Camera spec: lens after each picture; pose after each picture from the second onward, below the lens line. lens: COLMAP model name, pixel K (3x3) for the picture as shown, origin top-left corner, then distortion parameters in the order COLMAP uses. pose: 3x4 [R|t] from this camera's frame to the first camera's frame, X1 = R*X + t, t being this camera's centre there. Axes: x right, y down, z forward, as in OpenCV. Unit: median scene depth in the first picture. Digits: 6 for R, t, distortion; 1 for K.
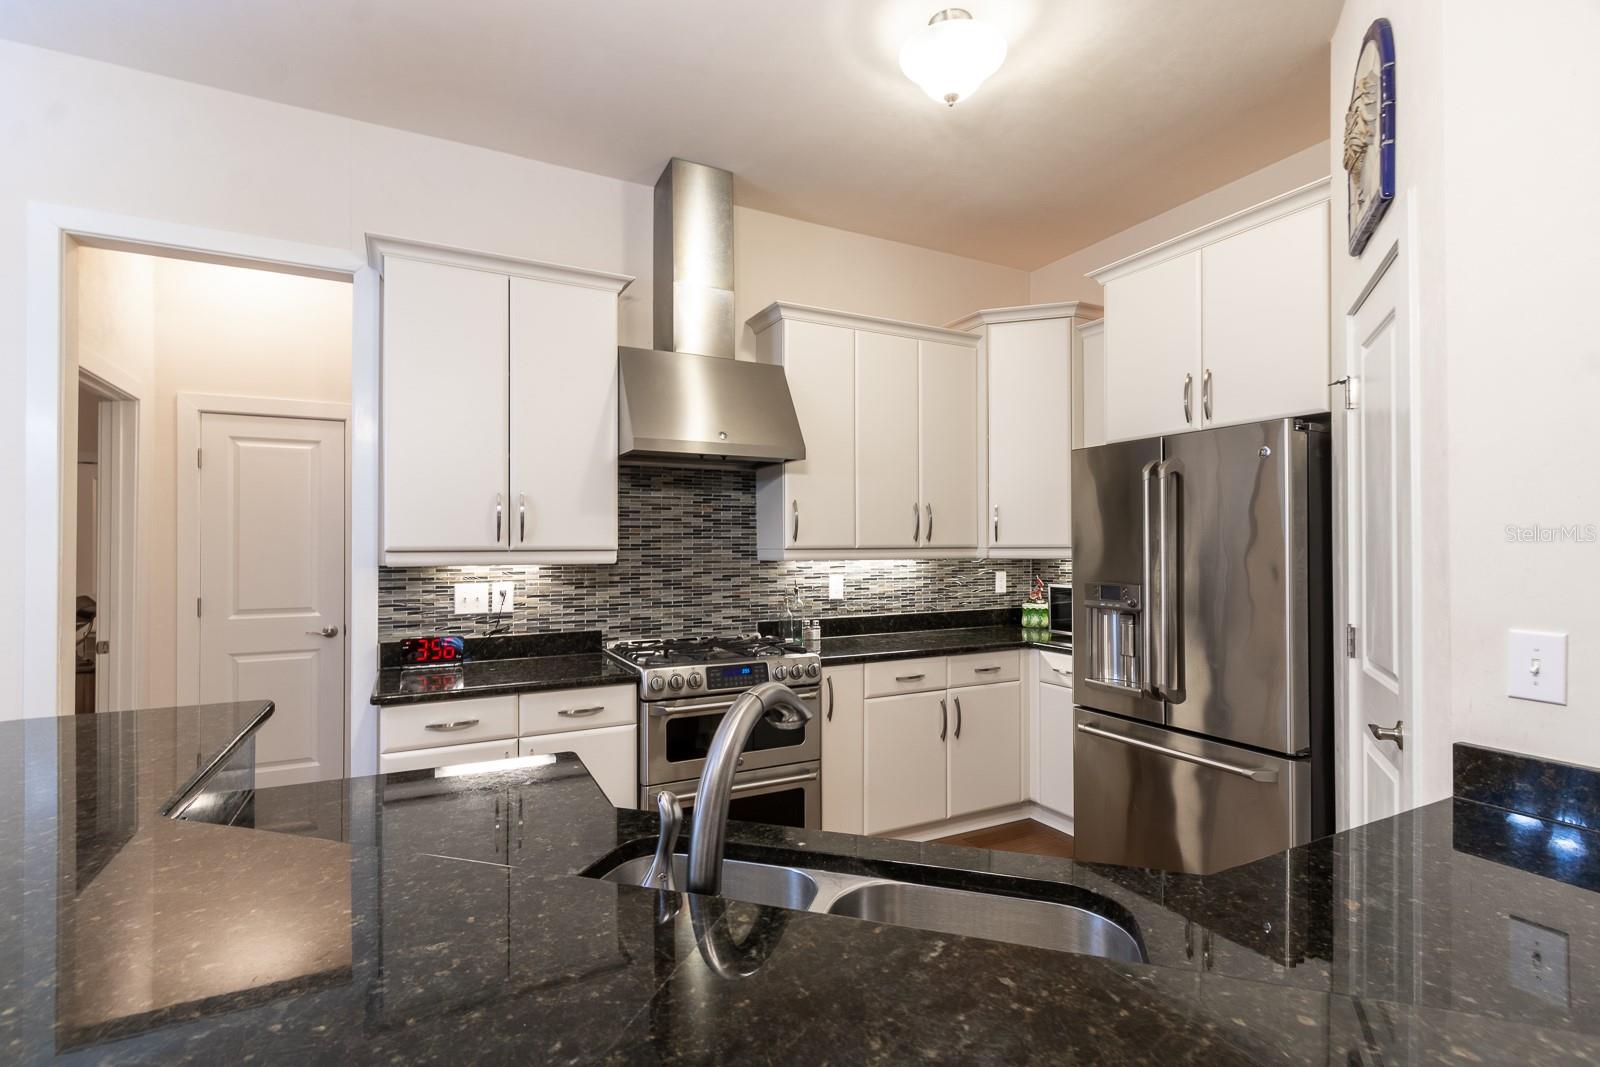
lens RADIAL K [[753.9, 0, 804.7], [0, 753.9, 541.2], [0, 0, 1]] dist [0.002943, -0.001209]
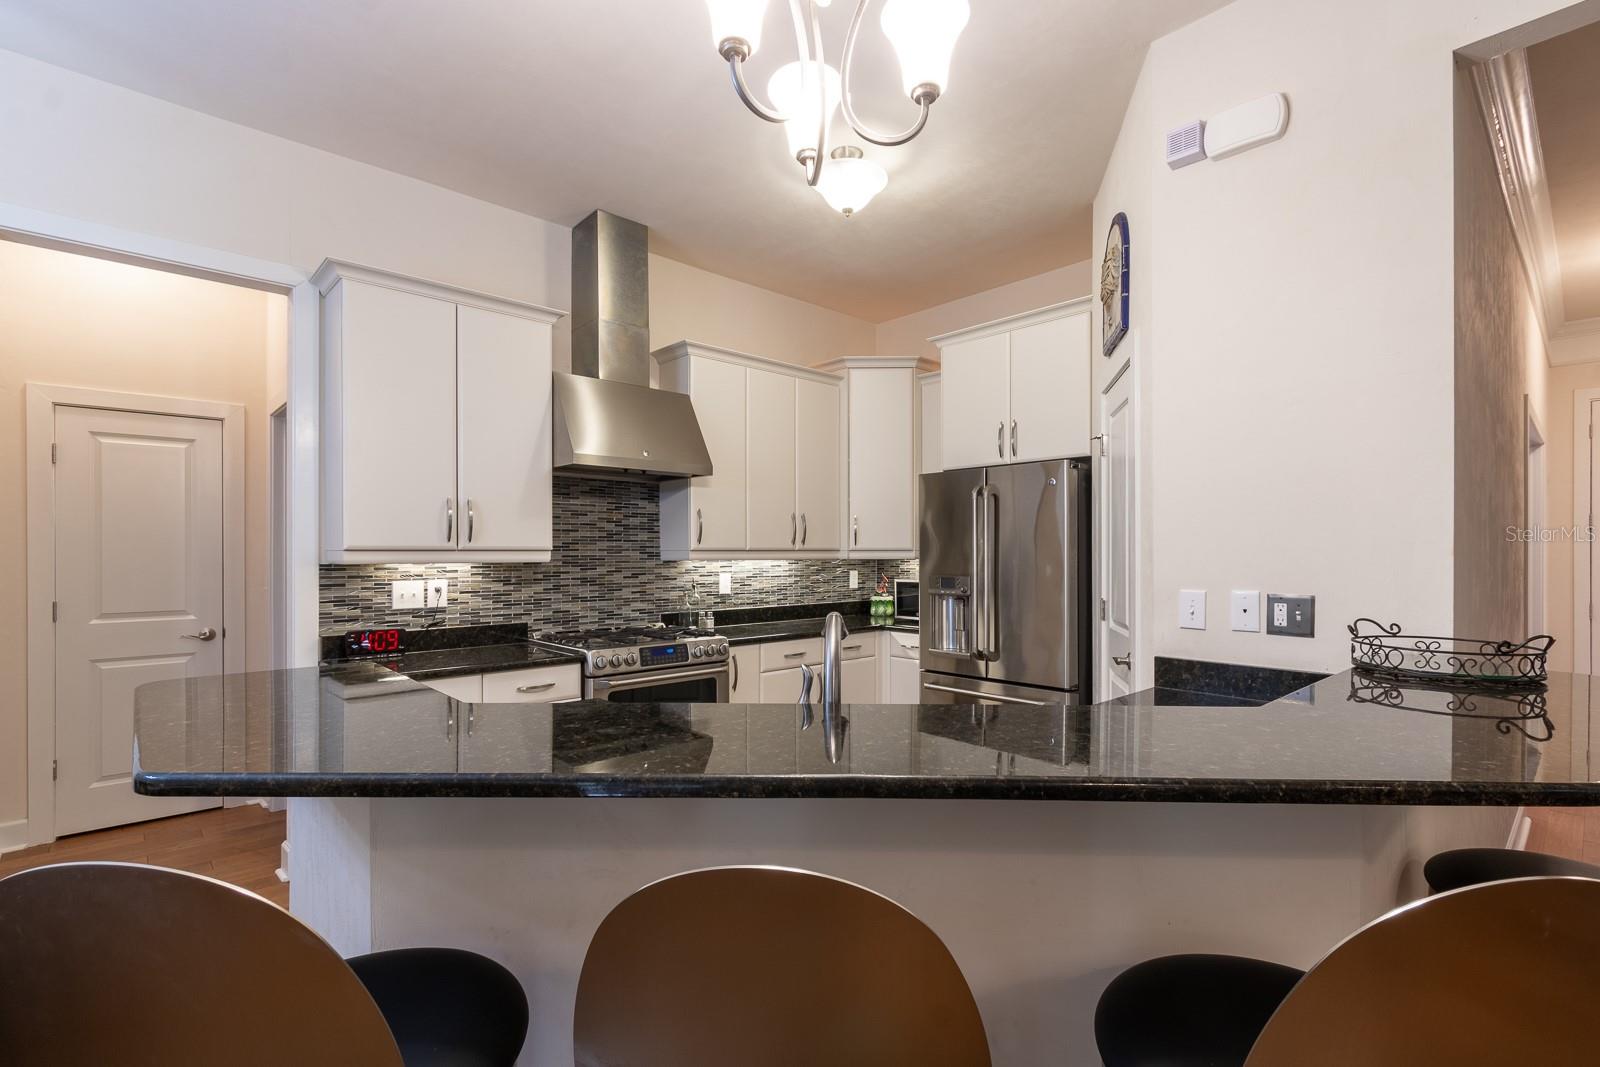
lens RADIAL K [[747.6, 0, 832.5], [0, 747.6, 556.5], [0, 0, 1]] dist [0.002338, 0.000337]
pose [[0.959978, -0.000493, 0.280076, -0.146191], [-0.001998, 0.999961, 0.008607, 0.009702], [-0.280069, -0.008822, 0.959939, -0.193086]]
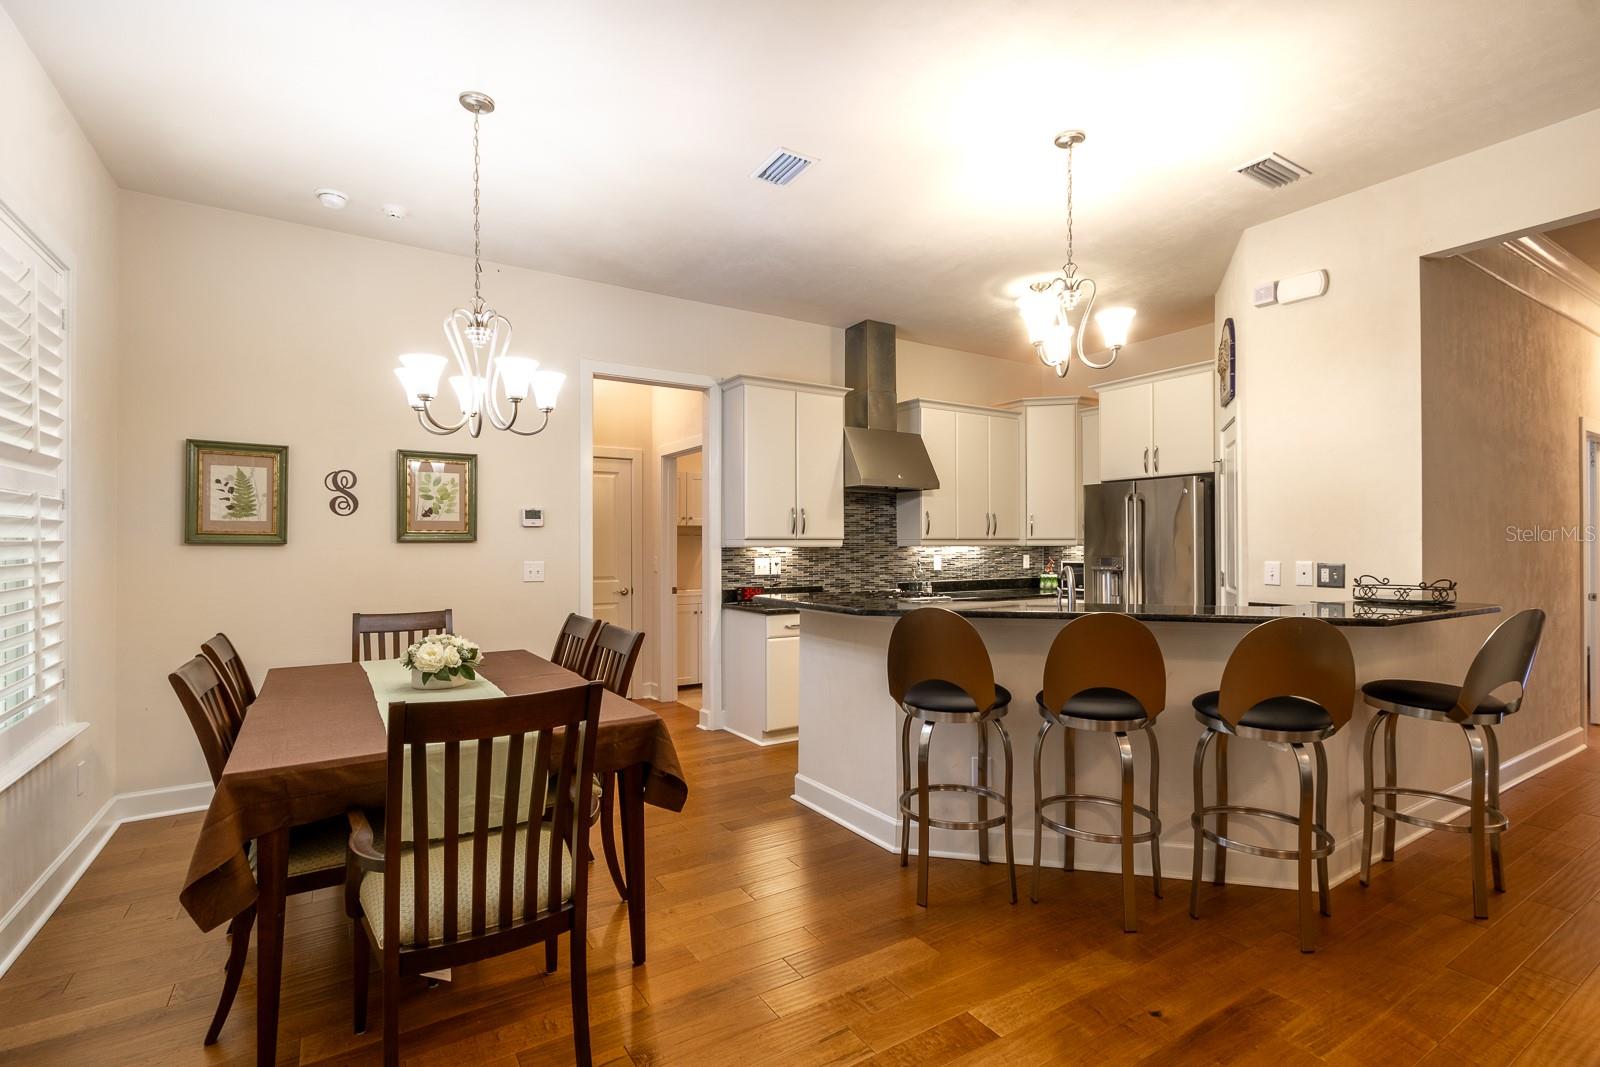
lens RADIAL K [[741.7, 0, 807.9], [0, 741.7, 543.7], [0, 0, 1]] dist [-0.001464, -0.000317]
pose [[0.996546, -0.000328, 0.083037, -0.447550], [0.000037, 0.999994, 0.003502, 0.014755], [-0.083038, -0.003487, 0.996540, -0.715324]]
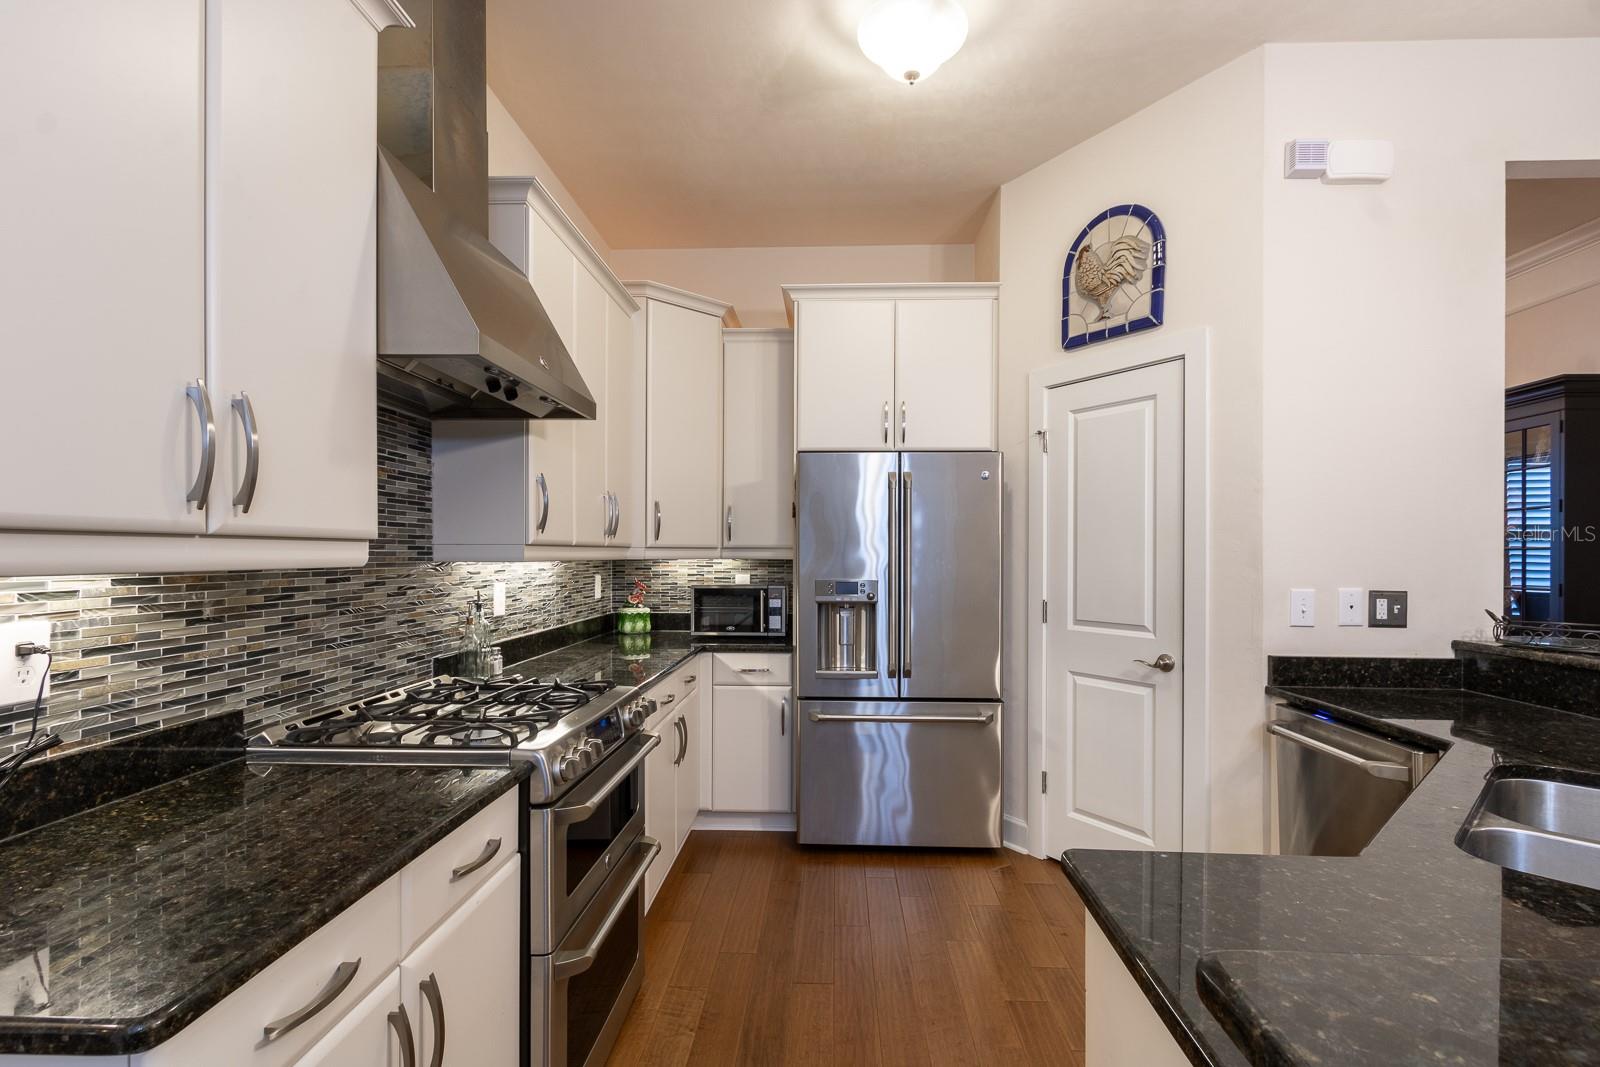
lens RADIAL K [[736.2, 0, 814.7], [0, 736.2, 556.5], [0, 0, 1]] dist [0.001062, -0.000271]
pose [[0.497026, 0.001248, 0.867735, -0.494530], [-0.009896, 0.999942, 0.004230, 0.016487], [-0.867679, -0.010690, 0.497010, 0.459506]]
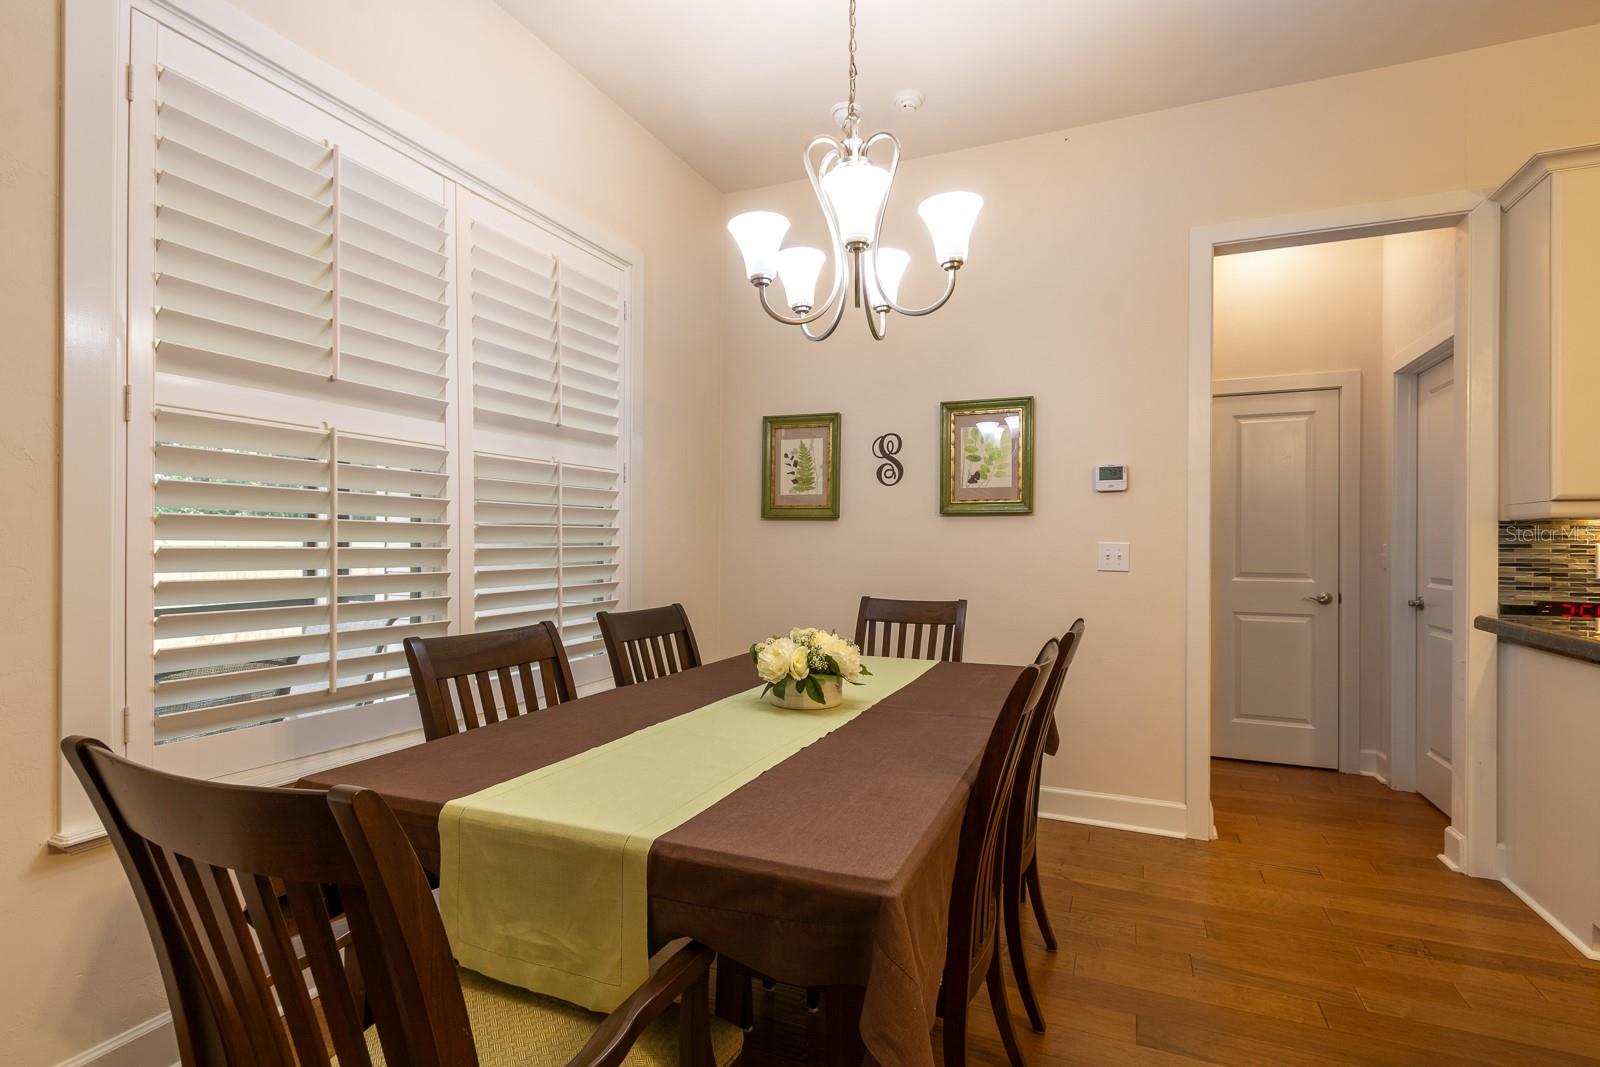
lens RADIAL K [[753.9, 0, 804.7], [0, 753.9, 541.2], [0, 0, 1]] dist [0.002943, -0.001209]
pose [[0.629622, 0.003892, -0.776892, -0.337685], [-0.003486, 0.999992, 0.002184, 0.051495], [0.776894, 0.001333, 0.629630, -0.214612]]
